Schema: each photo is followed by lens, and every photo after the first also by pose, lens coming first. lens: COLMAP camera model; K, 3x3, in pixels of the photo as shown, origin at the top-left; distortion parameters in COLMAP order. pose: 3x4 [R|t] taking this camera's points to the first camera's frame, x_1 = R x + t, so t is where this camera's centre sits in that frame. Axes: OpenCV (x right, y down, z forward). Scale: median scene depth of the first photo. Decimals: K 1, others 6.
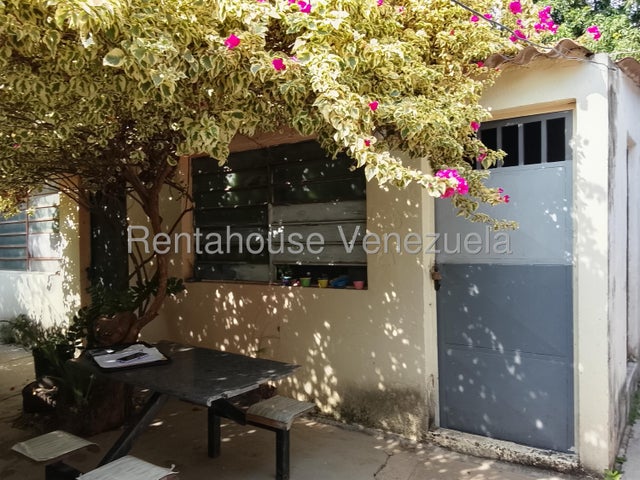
lens RADIAL K [[517.7, 0, 316.9], [0, 517.7, 232.6], [0, 0, 1]] dist [0.088883, -0.153324]
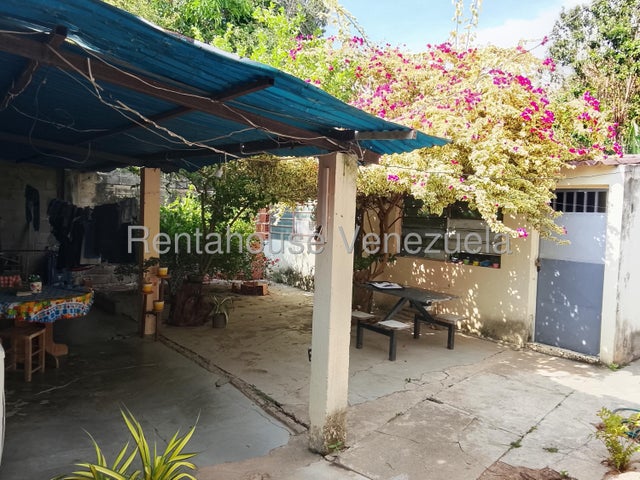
lens RADIAL K [[517.7, 0, 316.9], [0, 517.7, 232.6], [0, 0, 1]] dist [0.088883, -0.153324]
pose [[0.954532, 0.072218, -0.289230, -0.000522], [-0.061083, 0.997009, 0.047353, -0.075666], [0.291784, -0.027533, 0.956088, -1.080903]]
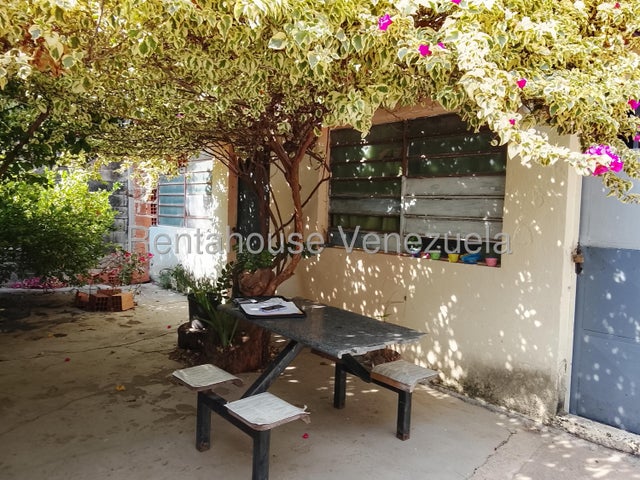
lens RADIAL K [[527.2, 0, 311.7], [0, 527.2, 227.3], [0, 0, 1]] dist [0.109074, -0.169522]
pose [[0.967039, 0.067032, -0.245648, -0.005326], [-0.057471, 0.997292, 0.045894, 0.008662], [0.248059, -0.030264, 0.968272, -0.070131]]
